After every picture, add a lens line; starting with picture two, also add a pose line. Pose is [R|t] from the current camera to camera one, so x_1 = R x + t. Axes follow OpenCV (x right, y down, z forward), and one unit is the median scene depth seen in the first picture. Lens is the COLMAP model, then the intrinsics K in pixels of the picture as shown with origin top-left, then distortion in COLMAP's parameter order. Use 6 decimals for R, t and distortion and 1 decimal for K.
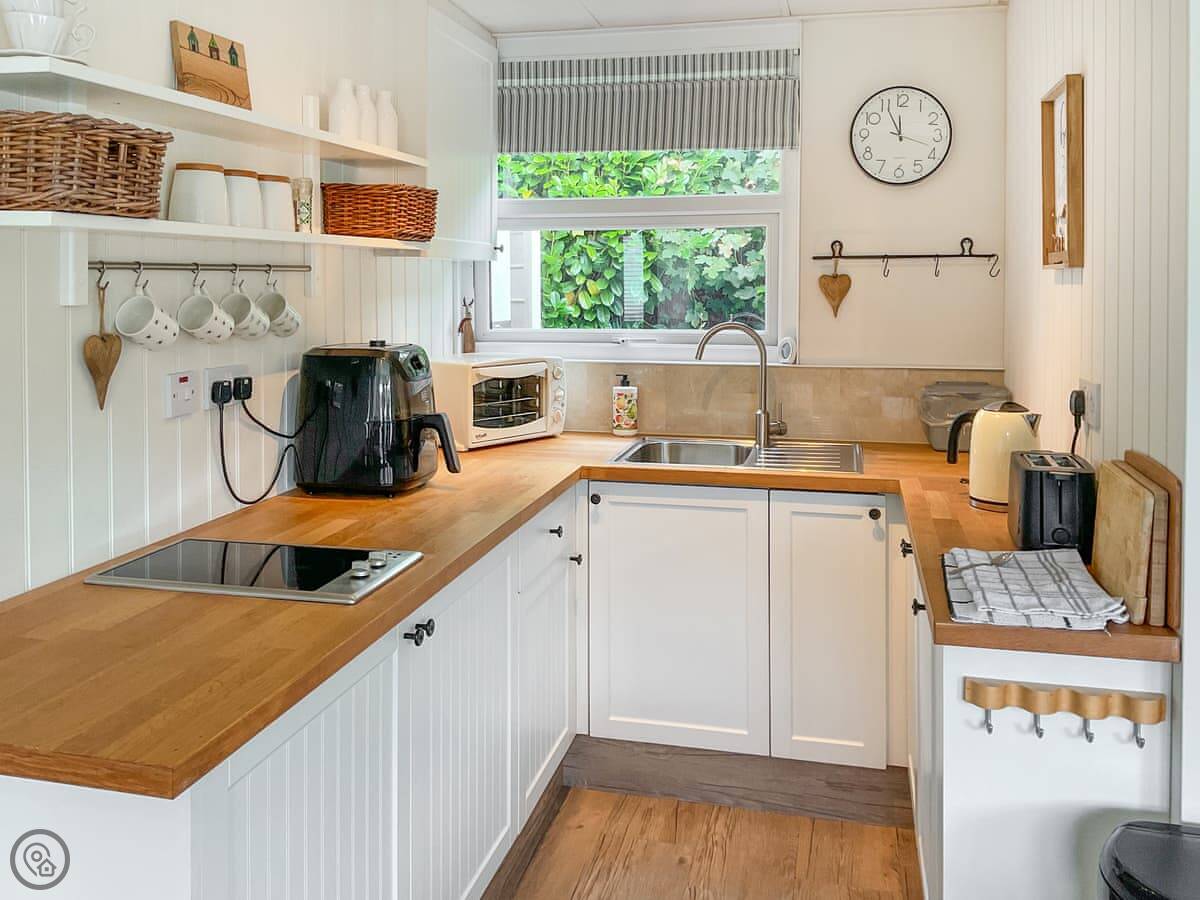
lens RADIAL K [[1036.7, 0, 572.7], [0, 1036.7, 448.1], [0, 0, 1]] dist [0.052553, -0.110894]
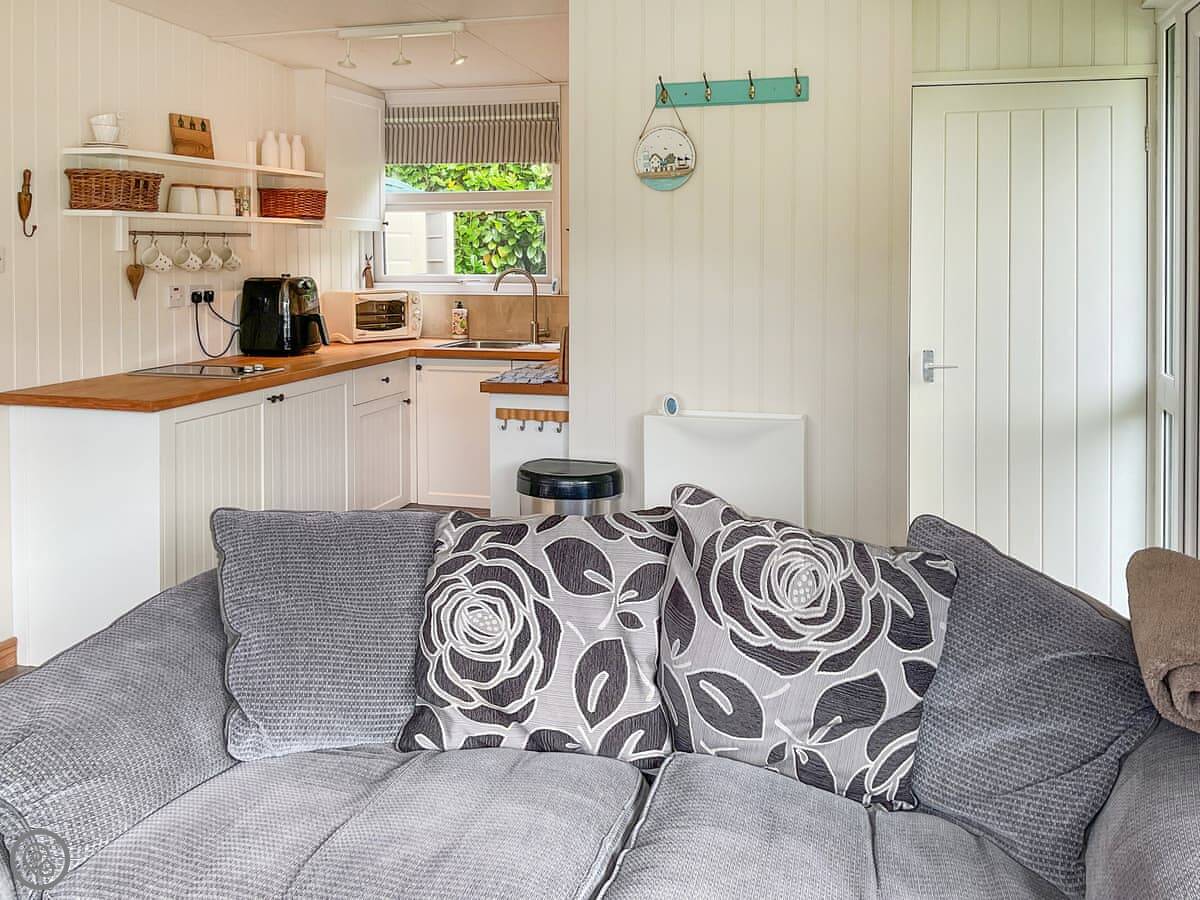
lens RADIAL K [[1017.5, 0, 600.0], [0, 1017.5, 450.0], [0, 0, 1]] dist [0.012096, -0.095823]
pose [[0.999752, 0.005424, -0.021600, 0.407487], [-0.004775, 0.999539, 0.029999, 0.150582], [0.021753, -0.029888, 0.999317, -0.796127]]
